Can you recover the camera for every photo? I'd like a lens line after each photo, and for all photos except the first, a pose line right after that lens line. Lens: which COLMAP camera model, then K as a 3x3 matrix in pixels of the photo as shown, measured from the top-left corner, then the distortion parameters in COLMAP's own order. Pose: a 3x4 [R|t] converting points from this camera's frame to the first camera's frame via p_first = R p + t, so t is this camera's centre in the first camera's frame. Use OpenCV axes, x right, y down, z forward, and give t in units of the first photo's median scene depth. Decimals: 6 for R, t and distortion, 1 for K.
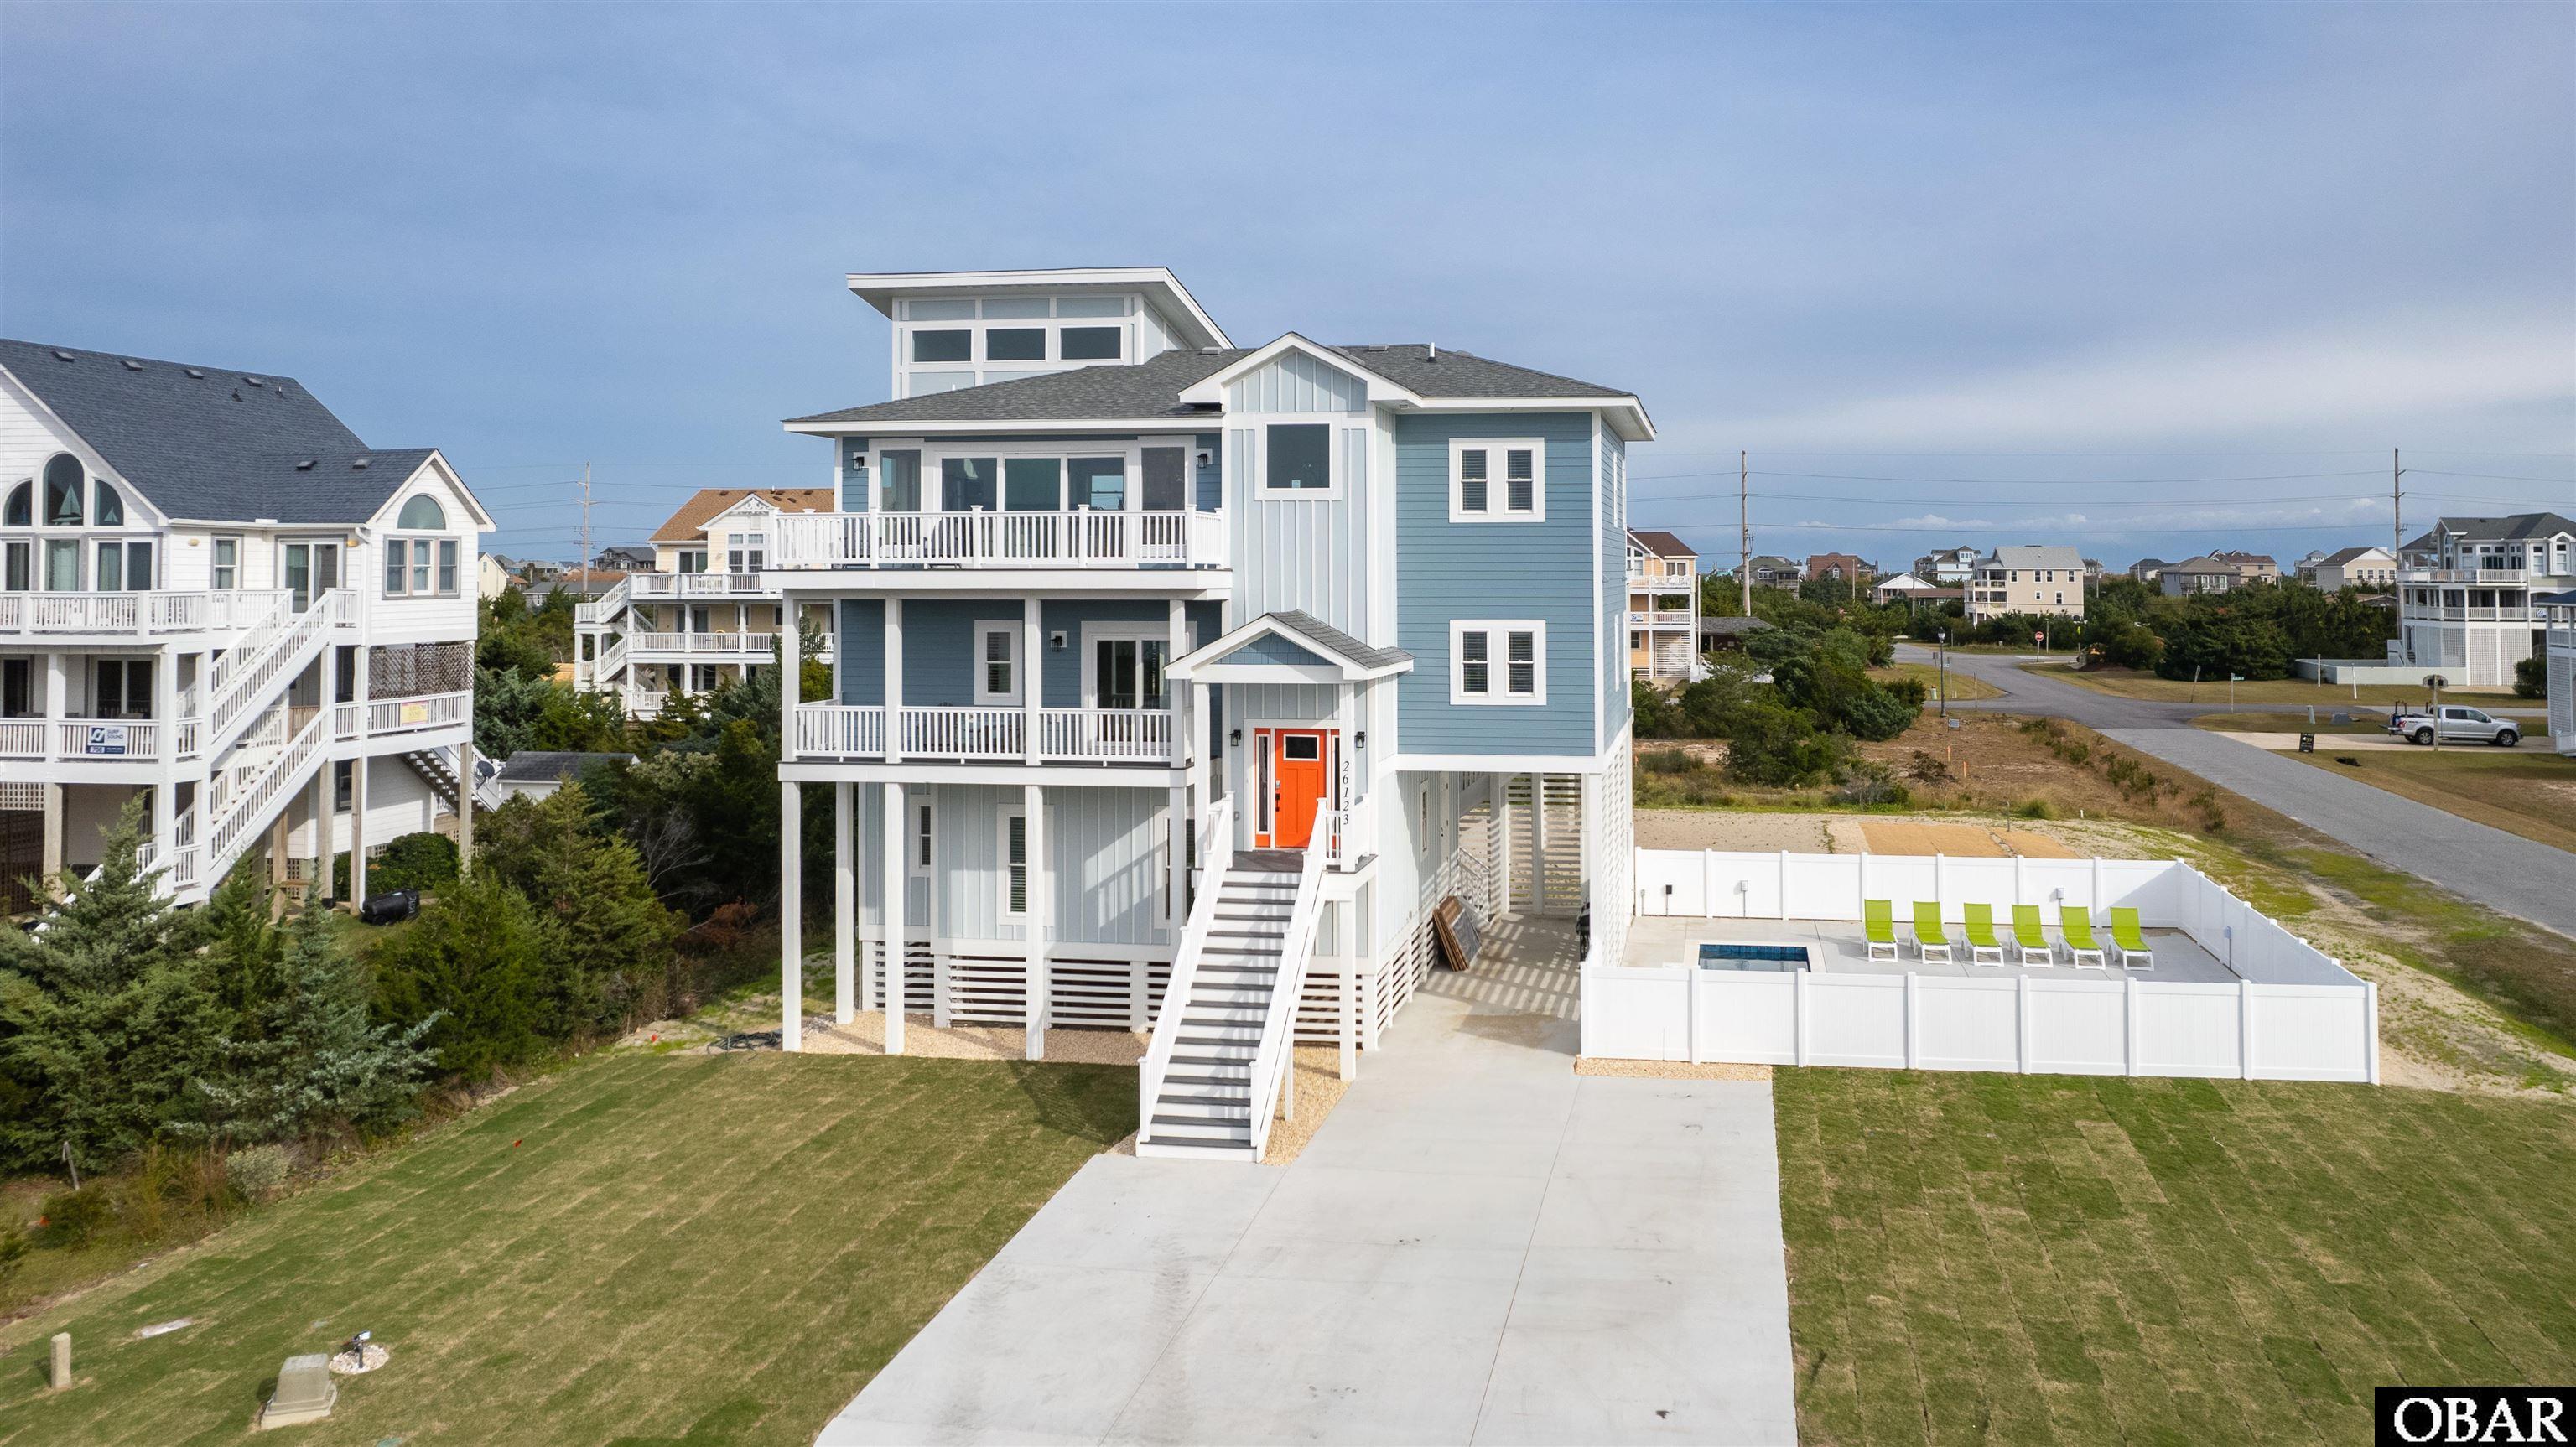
lens RADIAL K [[1775.2, 0, 1488.9], [0, 1775.2, 560.1], [0, 0, 1]] dist [-0.052250, 0.031814]
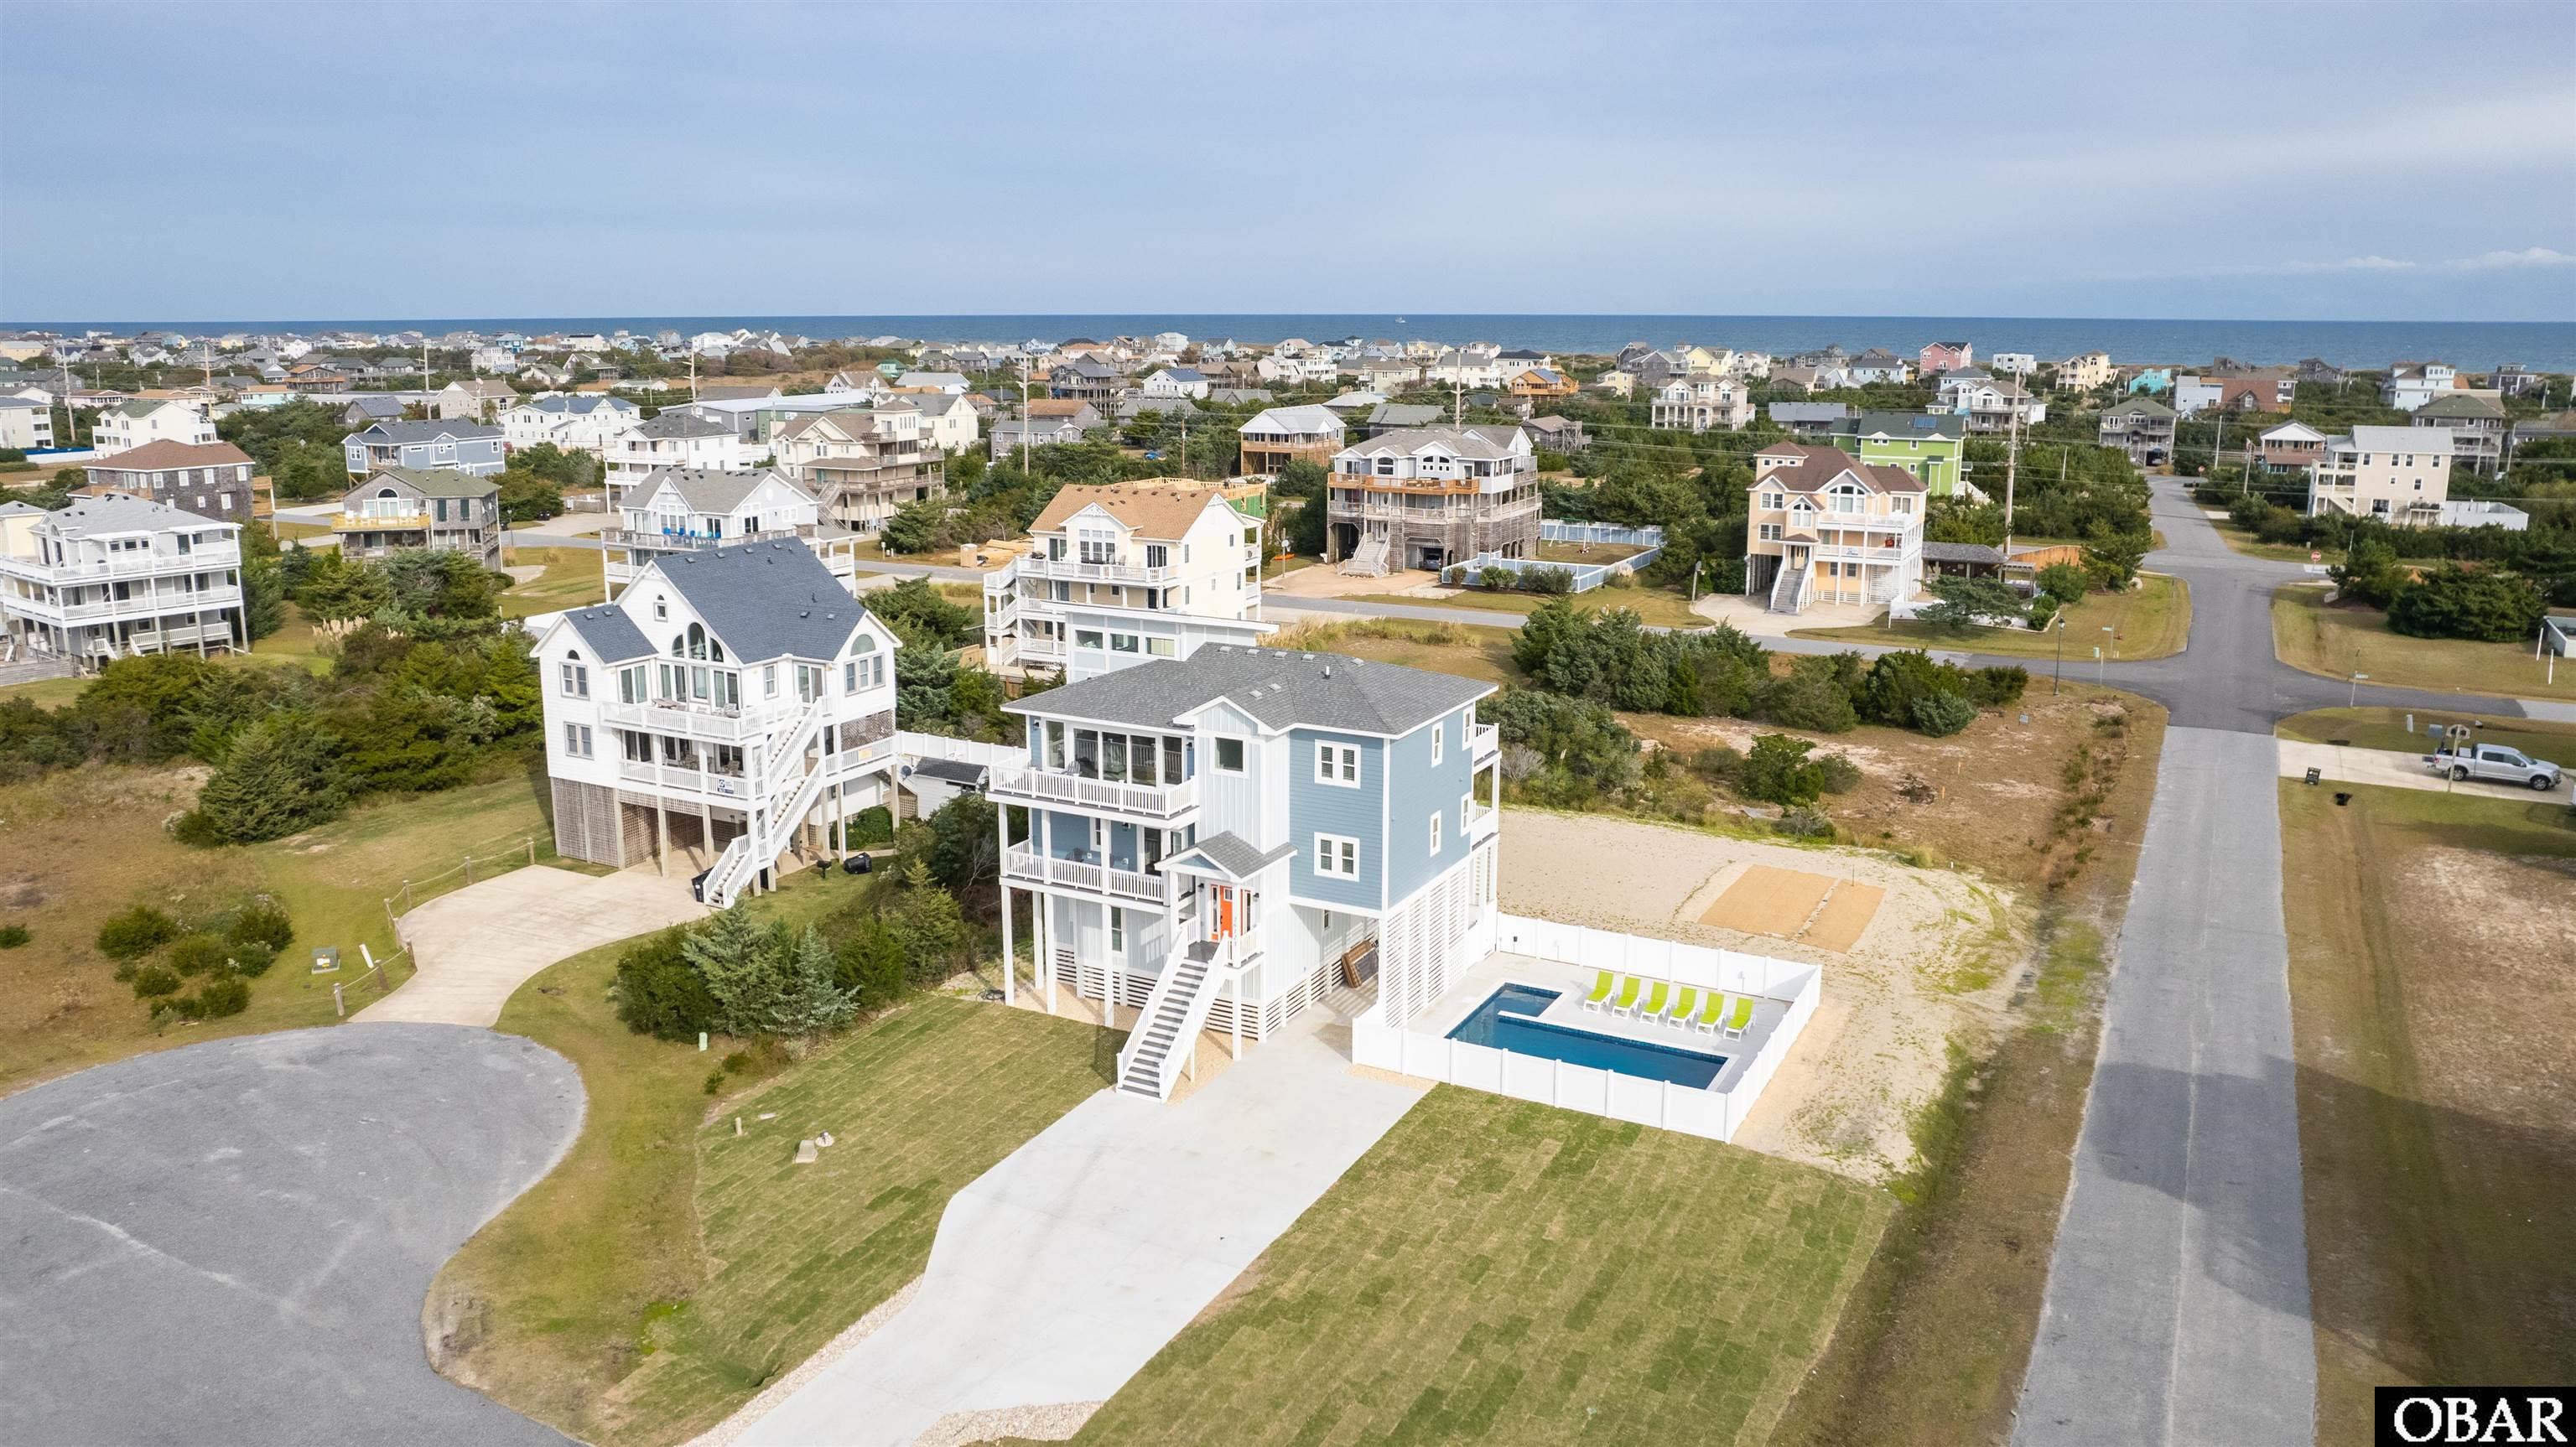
lens RADIAL K [[1794.1, 0, 1288.0], [0, 1794.1, 723.5], [0, 0, 1]] dist [-0.062820, 0.042866]
pose [[0.936814, 0.080384, -0.340467, 0.608715], [0.001342, 0.972410, 0.233276, -0.538461], [0.349825, -0.218993, 0.910859, -0.757090]]
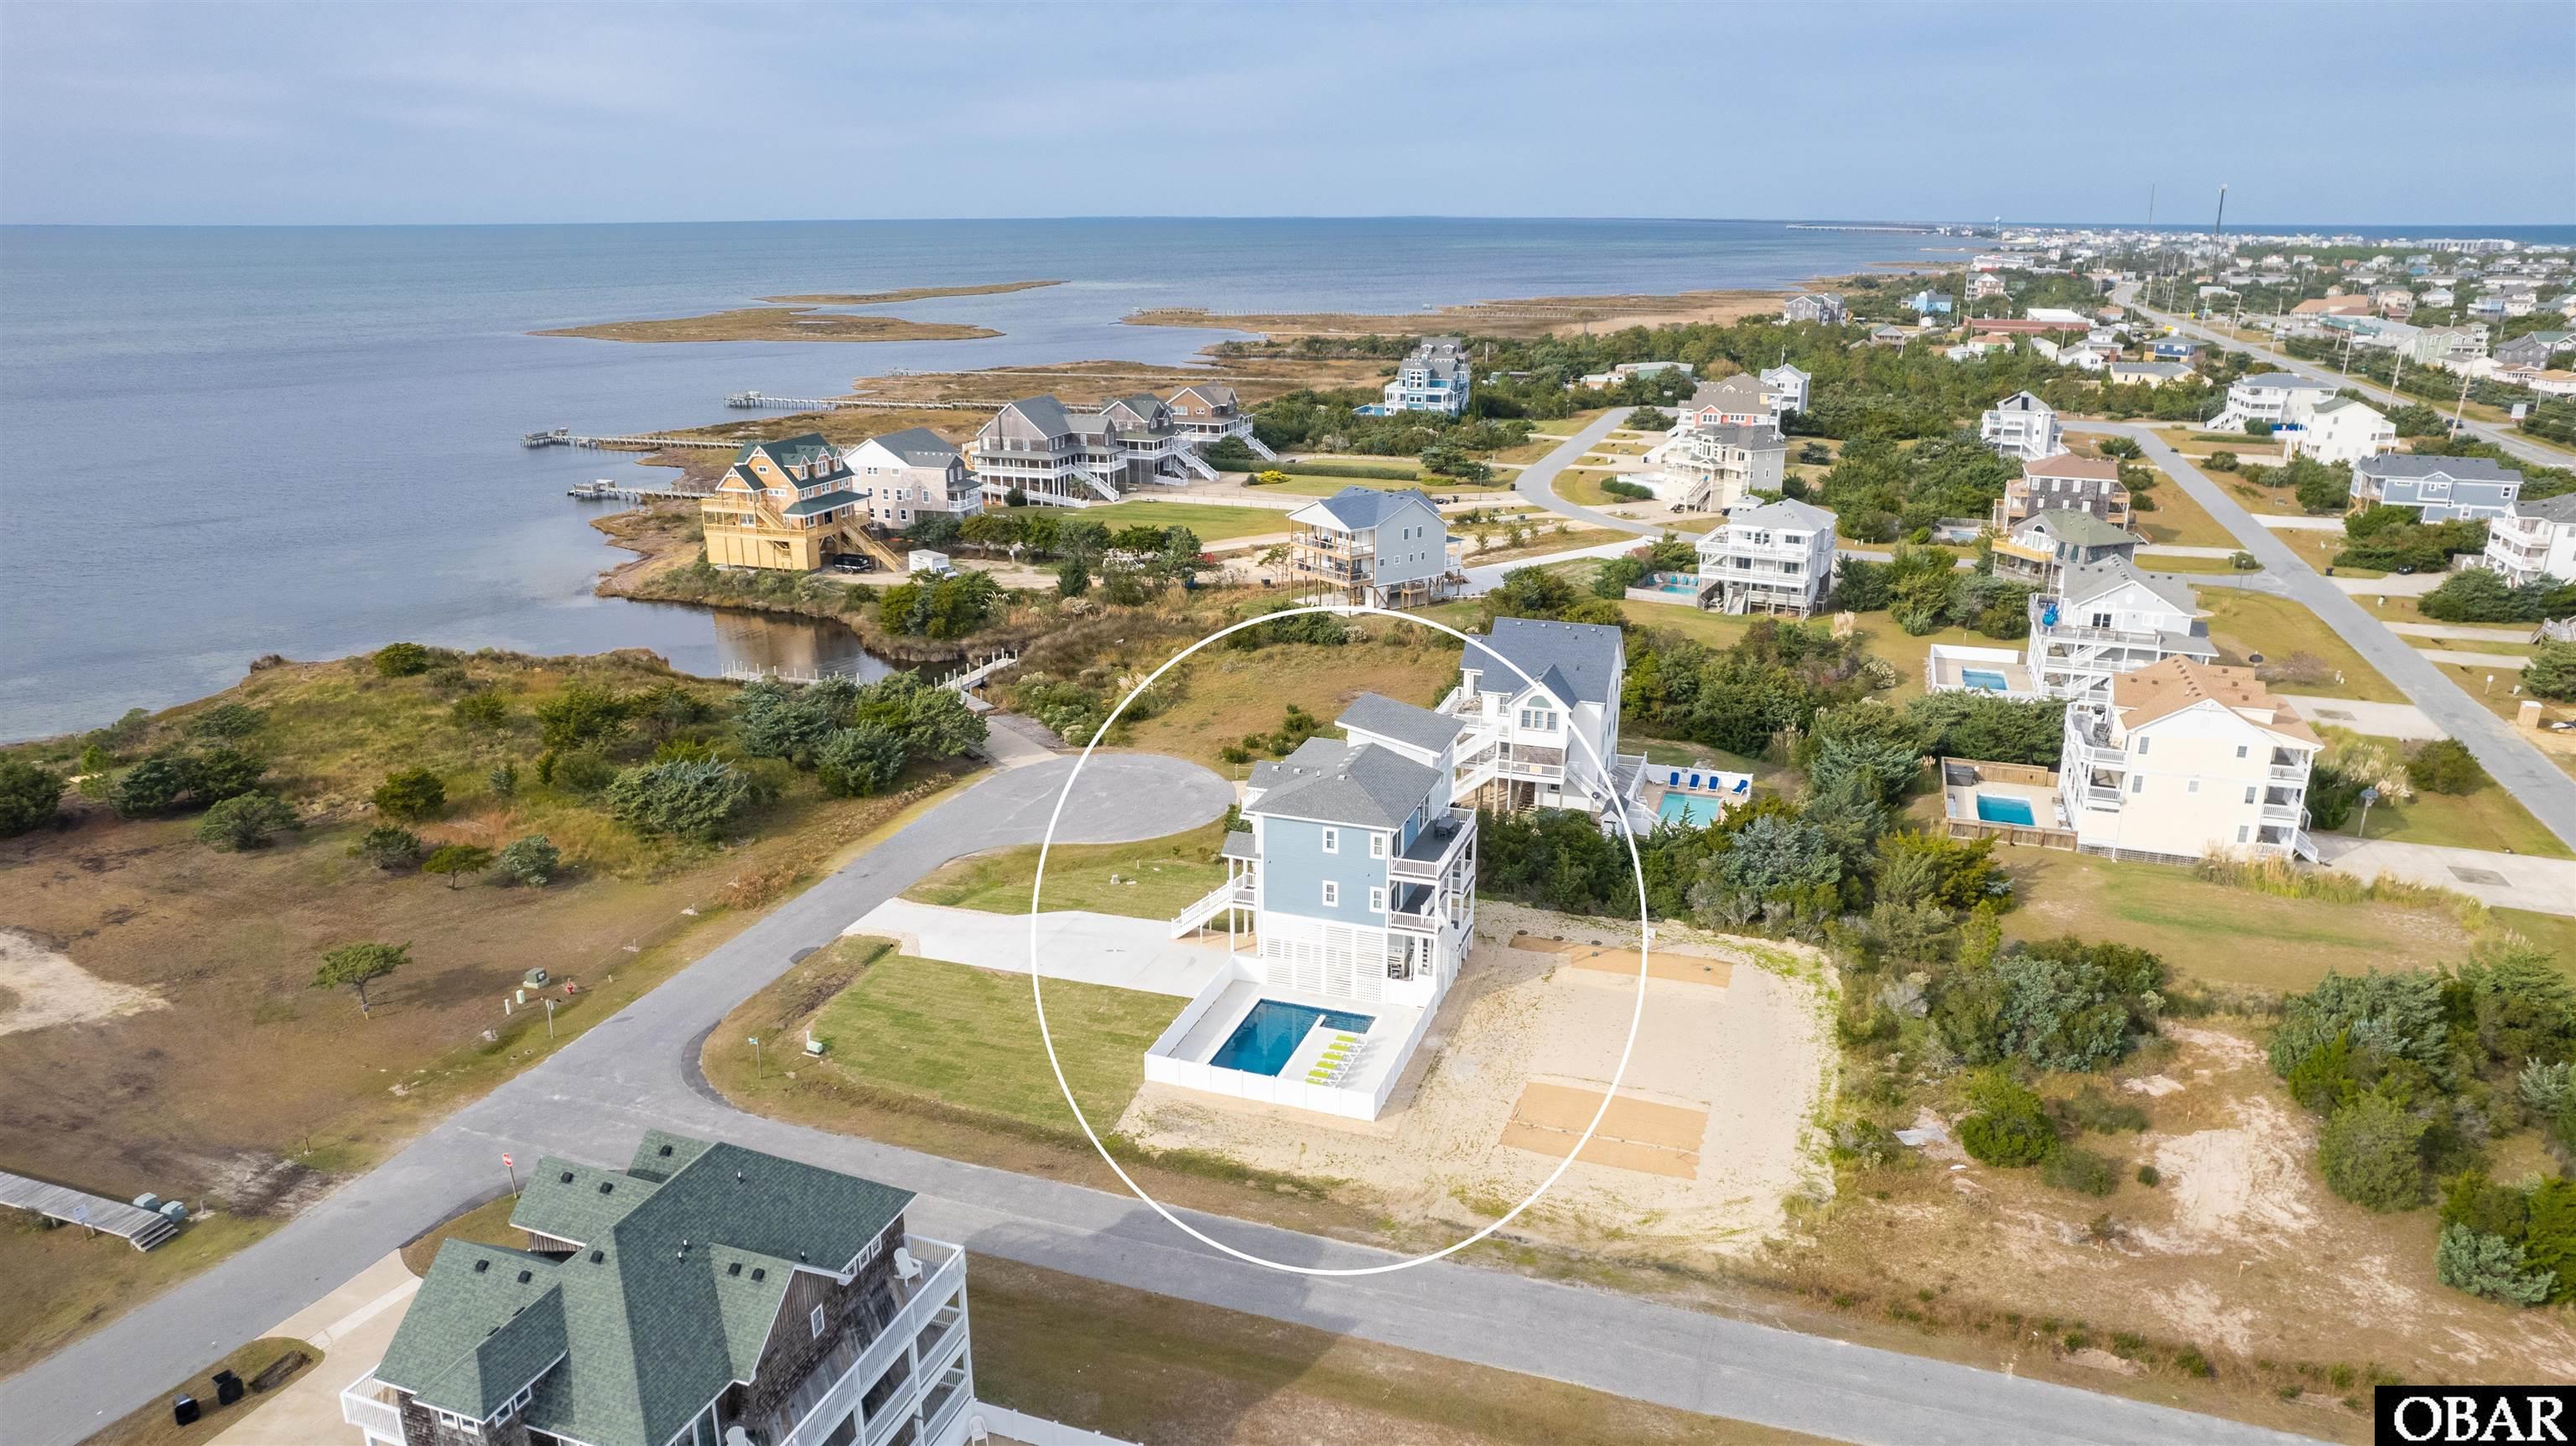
lens RADIAL K [[1640.8, 0, 1288.0], [0, 1640.8, 723.0], [0, 0, 1]] dist [-0.043840, 0.000640]
pose [[-0.199905, 0.293517, -0.934819, 2.792705], [0.005746, 0.954411, 0.298440, -1.127138], [0.979798, 0.054288, -0.192478, 1.606222]]
